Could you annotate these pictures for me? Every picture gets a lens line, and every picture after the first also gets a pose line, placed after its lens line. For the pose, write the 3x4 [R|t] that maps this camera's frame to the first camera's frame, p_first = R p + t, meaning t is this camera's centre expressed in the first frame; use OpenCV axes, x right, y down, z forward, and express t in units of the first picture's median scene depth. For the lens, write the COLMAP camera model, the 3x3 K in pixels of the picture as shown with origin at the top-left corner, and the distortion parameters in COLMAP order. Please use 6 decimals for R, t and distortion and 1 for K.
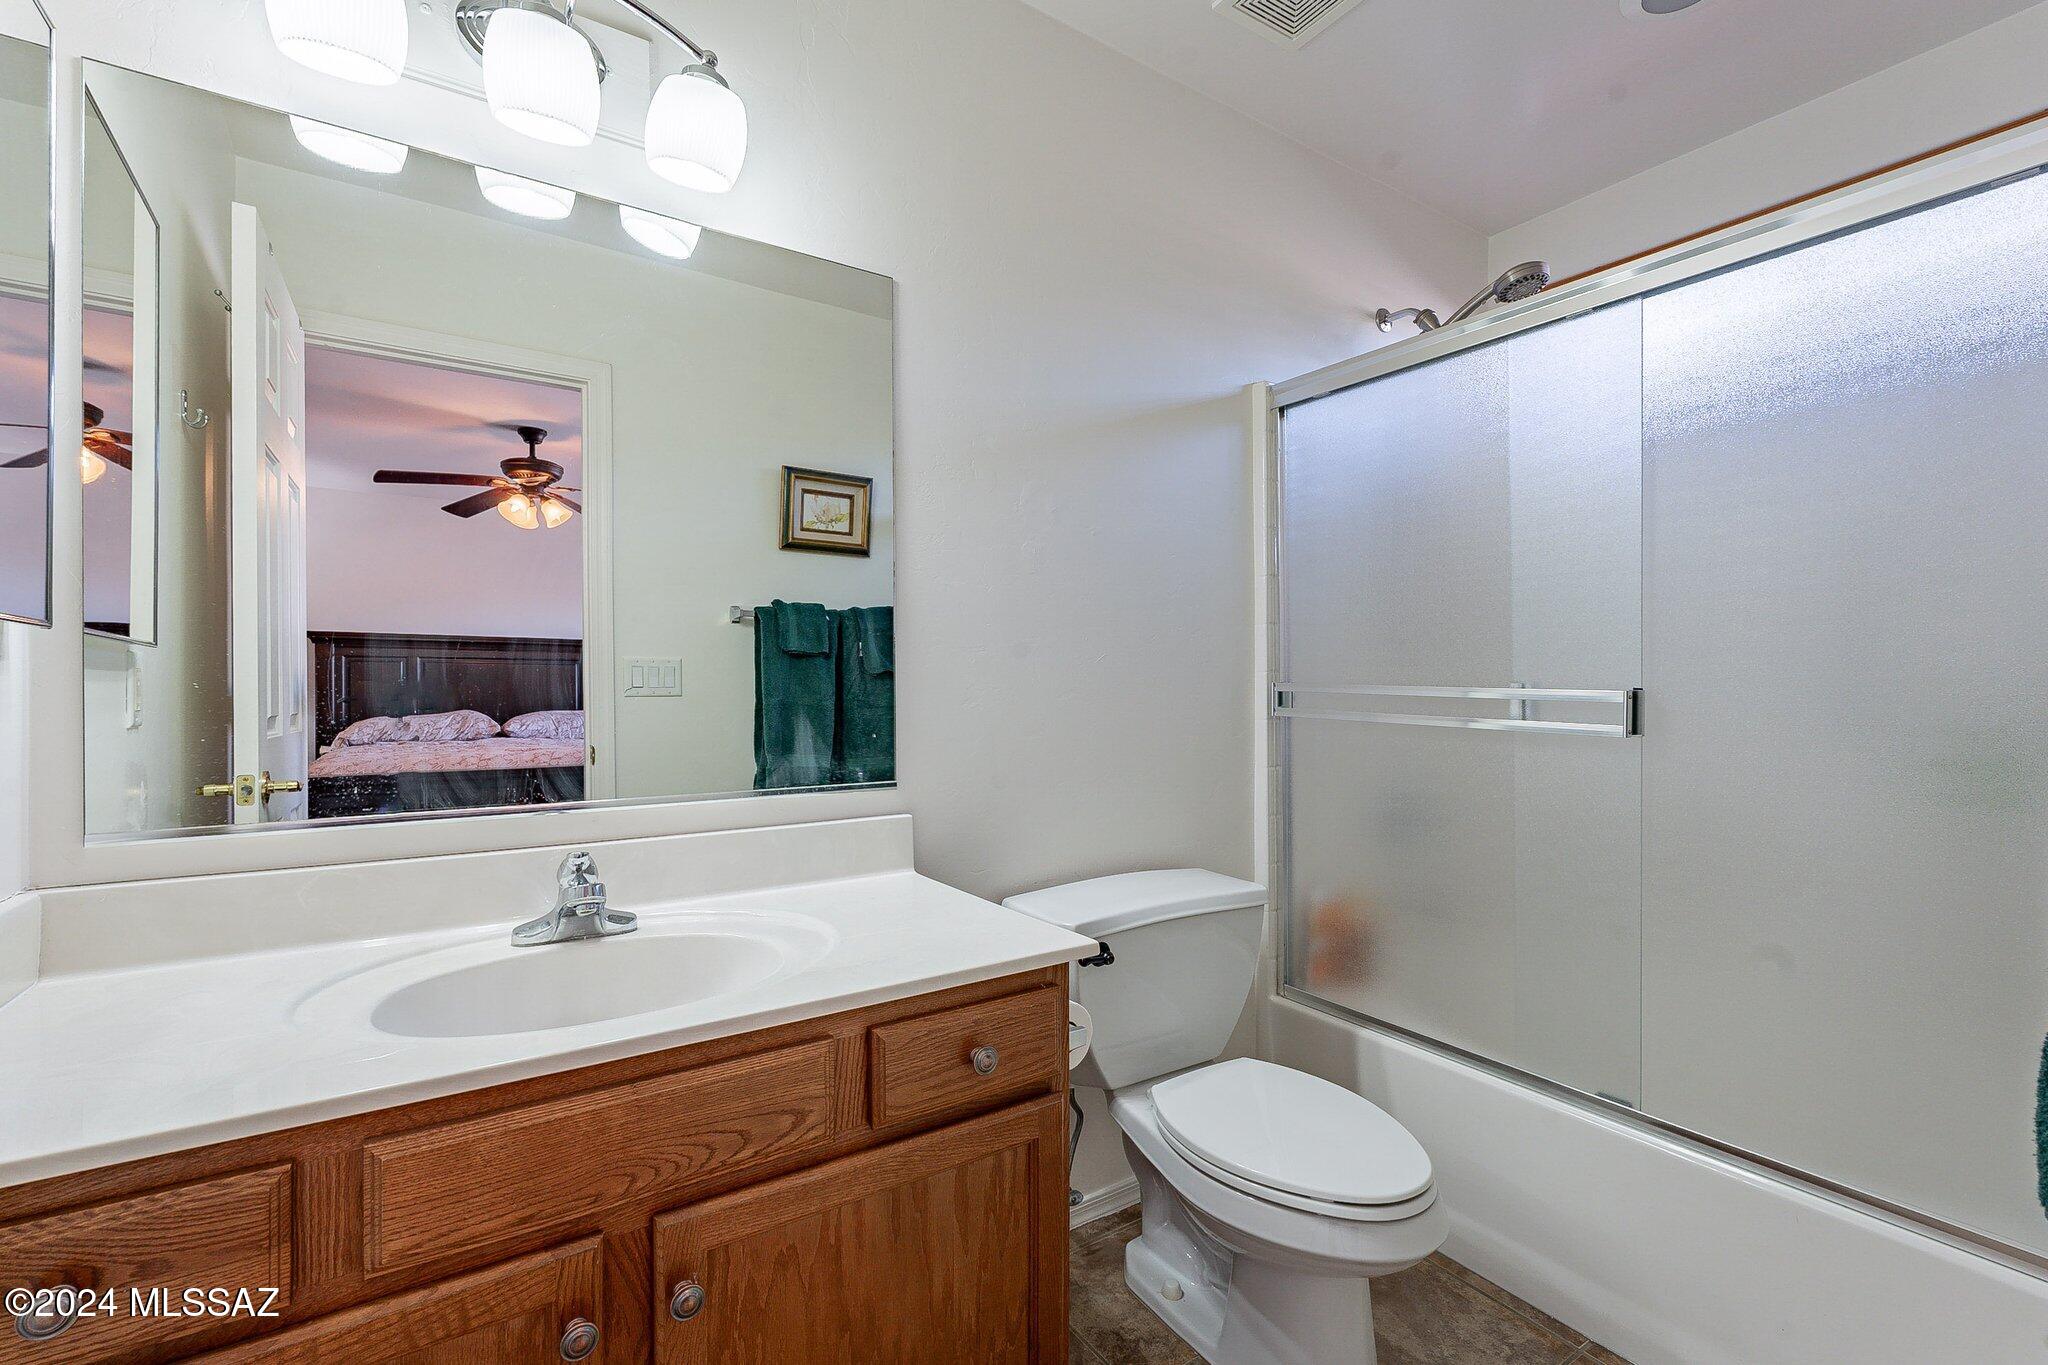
lens RADIAL K [[916.3, 0, 1019.7], [0, 916.3, 683.4], [0, 0, 1]] dist [-0.000522, -0.000047]
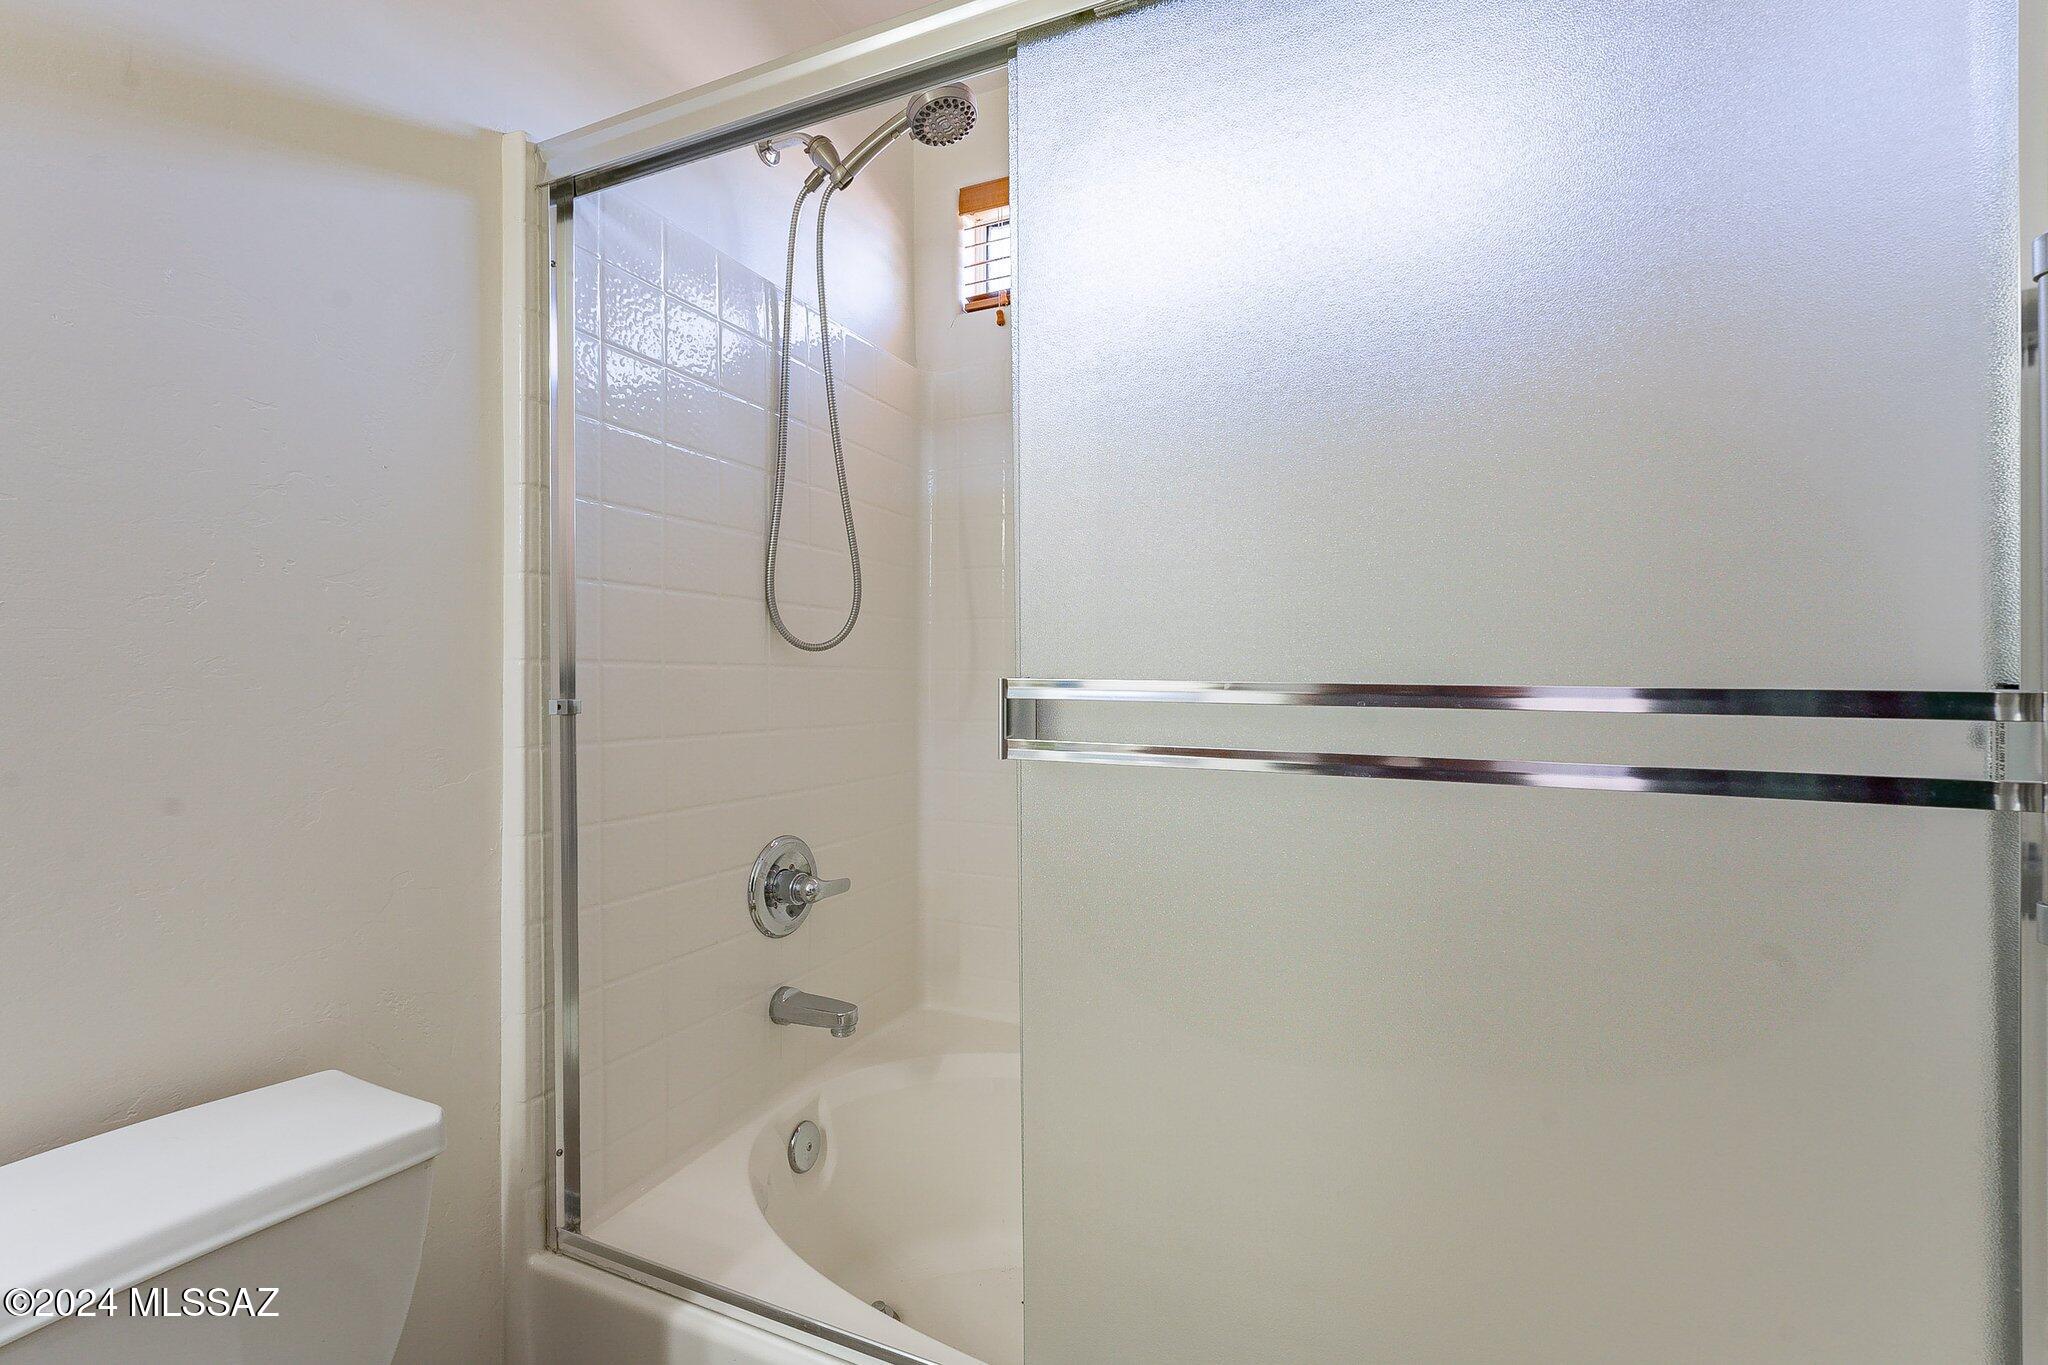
lens RADIAL K [[916.3, 0, 1018.8], [0, 916.3, 685.9], [0, 0, 1]] dist [-0.000522, -0.000047]
pose [[0.847967, 0.001699, 0.530046, 0.229933], [0.000747, 0.999990, -0.004401, 0.004316], [-0.530048, 0.004128, 0.847958, 0.382639]]
